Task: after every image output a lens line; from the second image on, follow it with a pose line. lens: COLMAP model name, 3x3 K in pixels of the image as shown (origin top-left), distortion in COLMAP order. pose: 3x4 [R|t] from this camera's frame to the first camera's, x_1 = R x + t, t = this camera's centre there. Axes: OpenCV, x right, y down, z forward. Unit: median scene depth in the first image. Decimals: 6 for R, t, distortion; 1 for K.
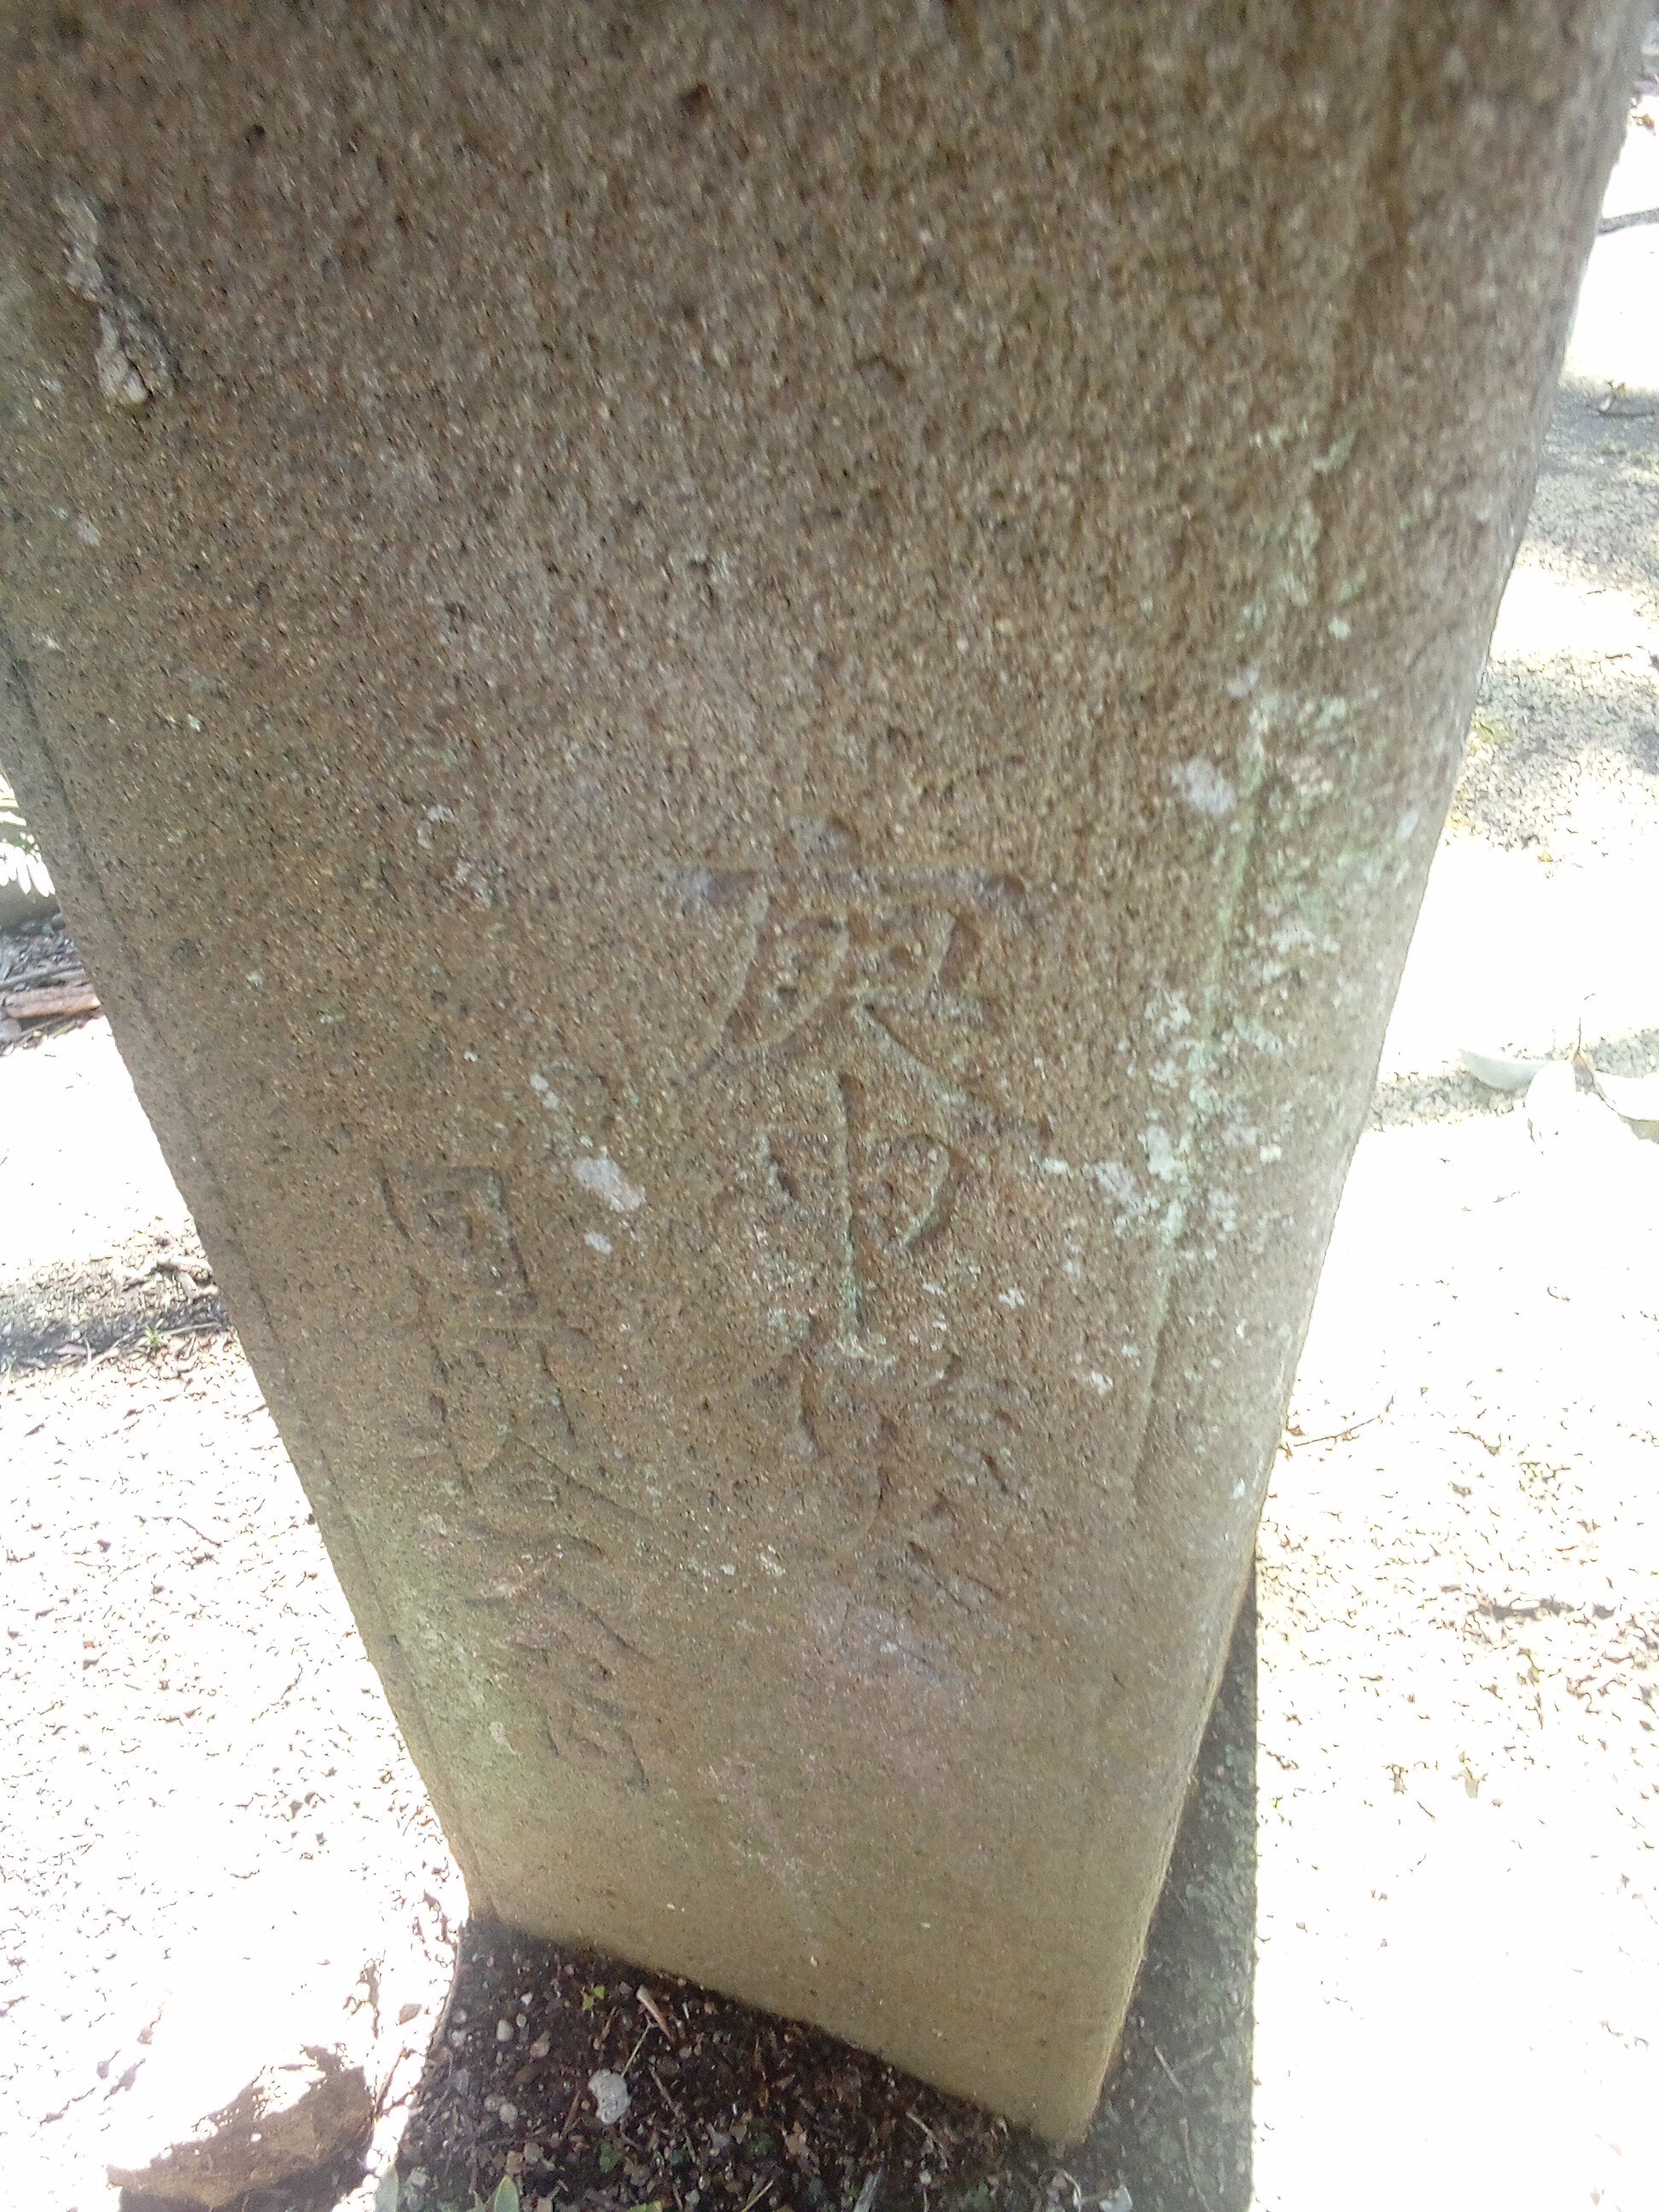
lens RADIAL K [[1844.5, 0, 827.4], [0, 1844.5, 1111.9], [0, 0, 1]] dist [0.056508, -0.084869]
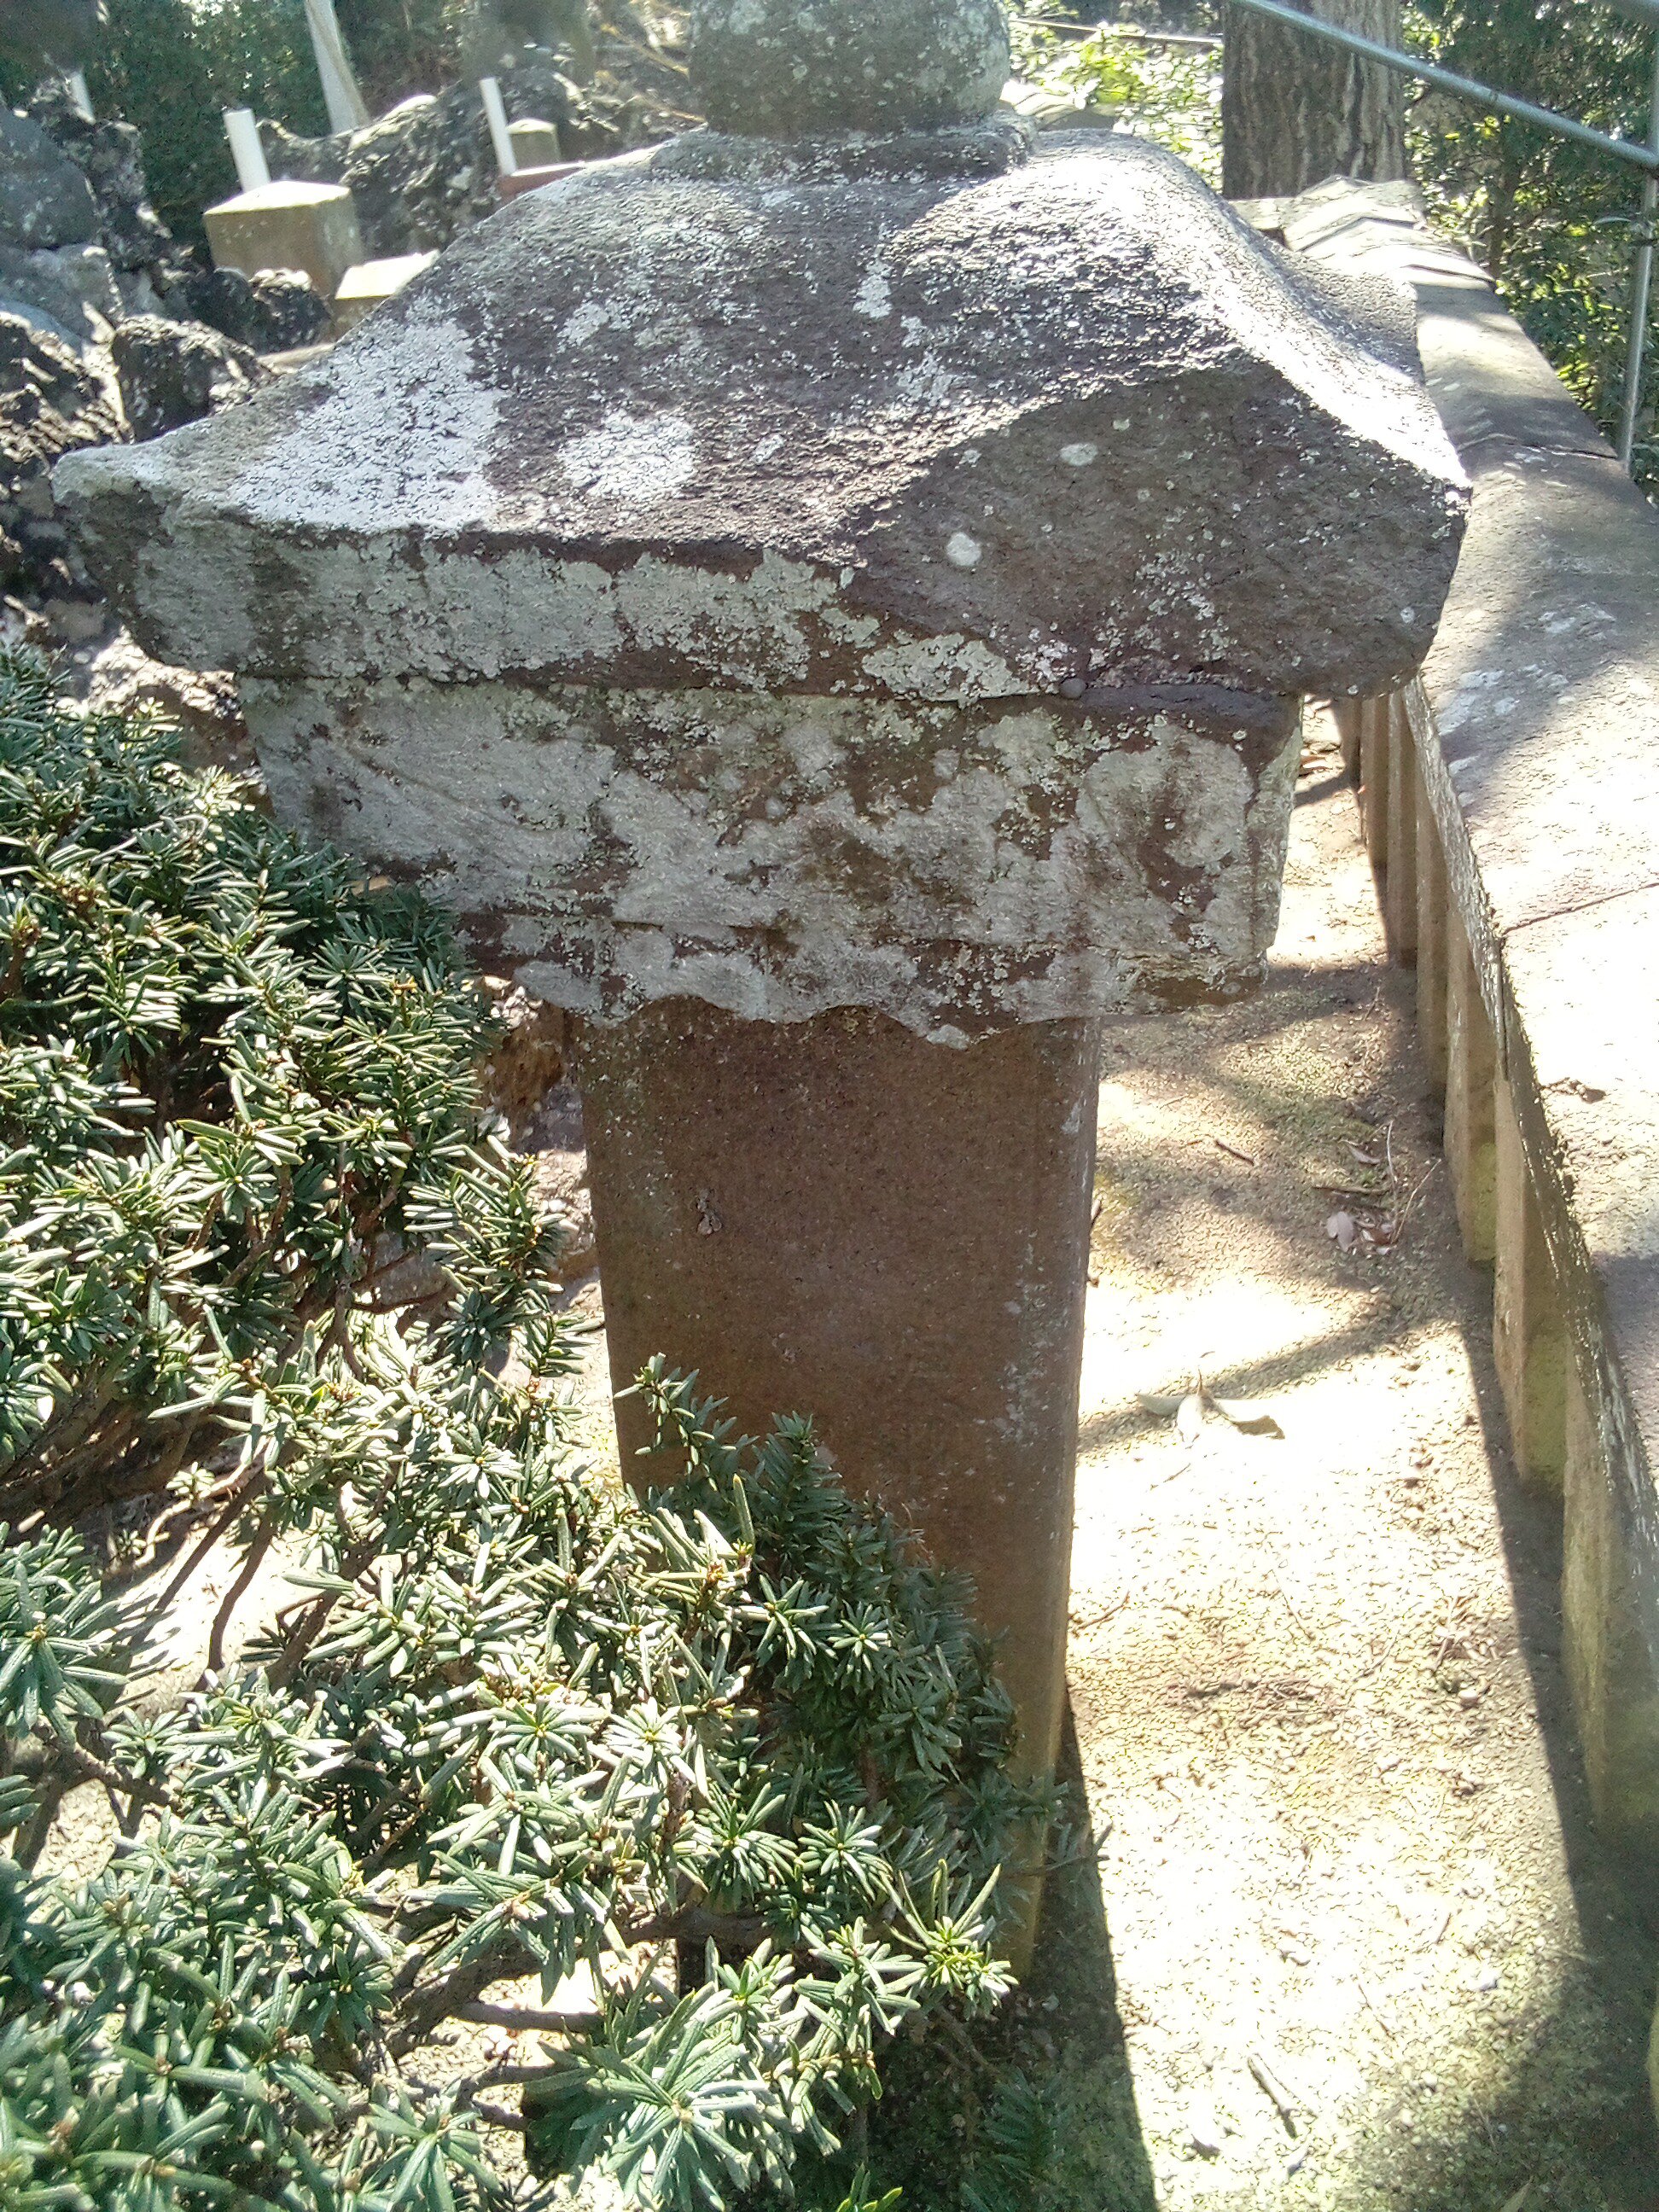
lens RADIAL K [[1844.5, 0, 825.0], [0, 1844.5, 1103.7], [0, 0, 1]] dist [0.056508, -0.084869]
pose [[0.982806, -0.098430, 0.156217, -0.241830], [0.132751, 0.964732, -0.227310, 0.077292], [-0.128333, 0.244140, 0.961211, -0.896527]]
